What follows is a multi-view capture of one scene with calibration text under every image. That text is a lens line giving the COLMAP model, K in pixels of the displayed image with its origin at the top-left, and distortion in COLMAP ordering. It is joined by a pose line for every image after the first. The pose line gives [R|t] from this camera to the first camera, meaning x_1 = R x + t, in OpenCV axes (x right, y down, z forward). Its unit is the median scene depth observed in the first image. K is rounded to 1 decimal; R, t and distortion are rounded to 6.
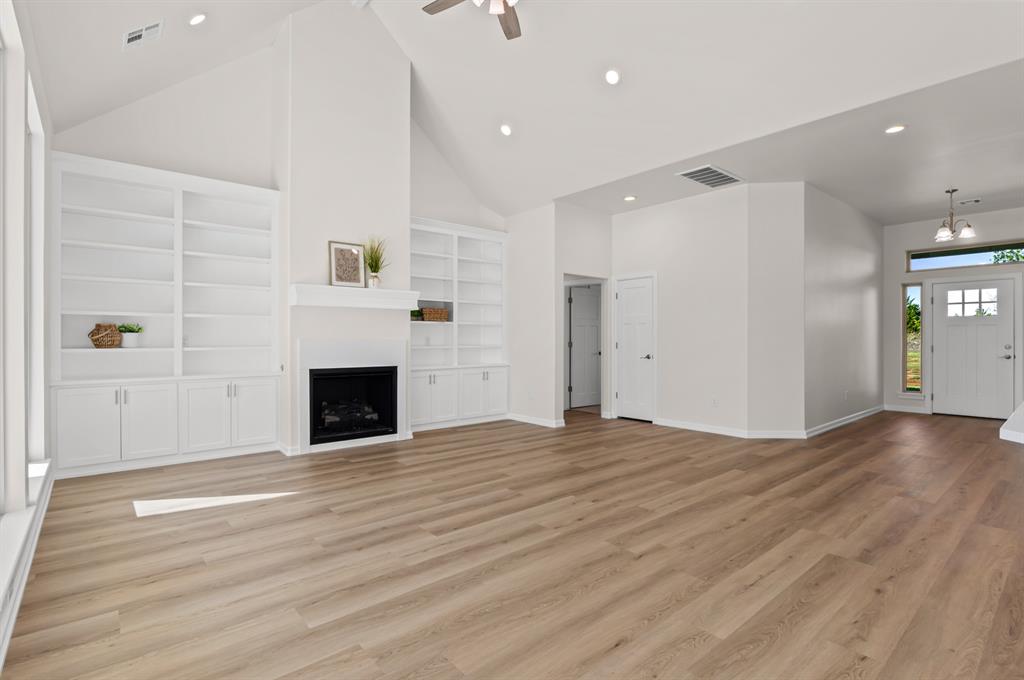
lens RADIAL K [[494.0, 0, 508.5], [0, 494.0, 334.8], [0, 0, 1]] dist [-0.007717, -0.002016]
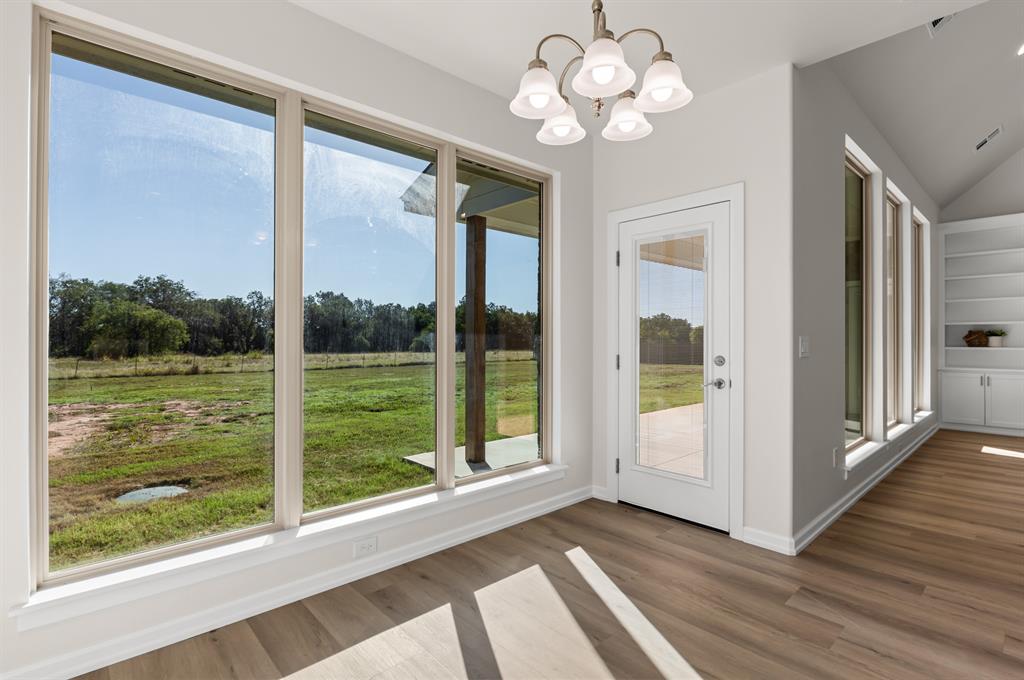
lens RADIAL K [[494.0, 0, 512.9], [0, 494.0, 335.3], [0, 0, 1]] dist [-0.007717, -0.002016]
pose [[0.035150, -0.008386, -0.999347, 0.563763], [0.004495, 0.999956, -0.008233, -0.001705], [0.999372, -0.004203, 0.035186, -0.407921]]
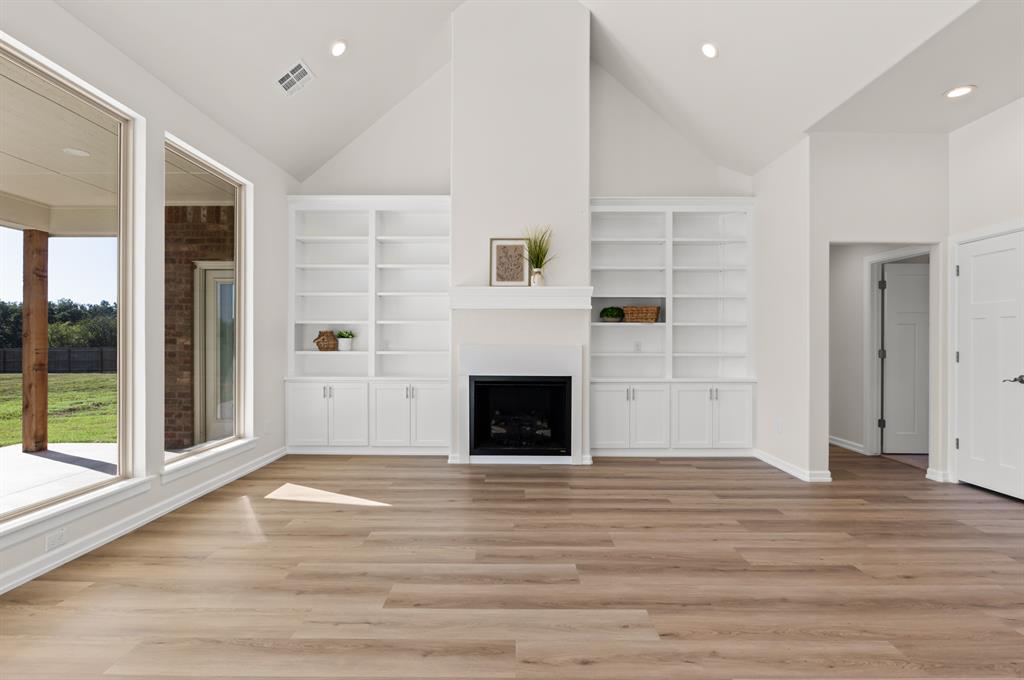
lens RADIAL K [[494.0, 0, 512.8], [0, 494.0, 343.7], [0, 0, 1]] dist [-0.007717, -0.002016]
pose [[0.759055, 0.003403, -0.651018, 0.315175], [0.001337, 0.999976, 0.006787, 0.001714], [0.651026, -0.006022, 0.759032, 0.362562]]
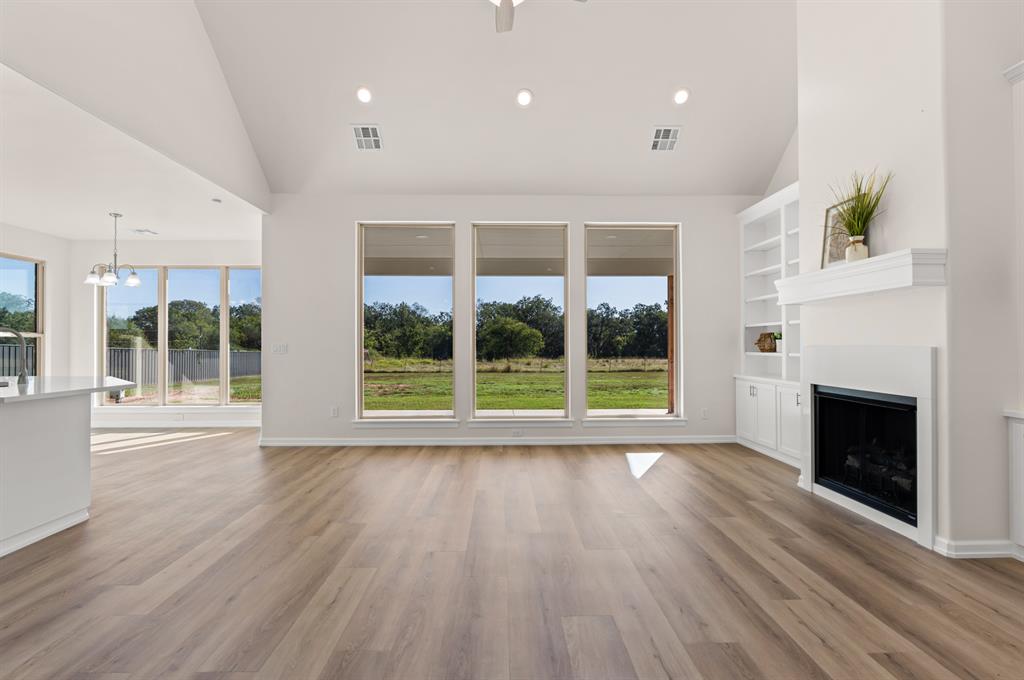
lens RADIAL K [[494.0, 0, 510.8], [0, 494.0, 335.9], [0, 0, 1]] dist [-0.007717, -0.002016]
pose [[-0.628616, -0.013119, -0.777605, 0.549484], [0.007971, 0.999696, -0.023311, 0.009338], [0.777675, -0.020852, -0.628321, 1.242549]]
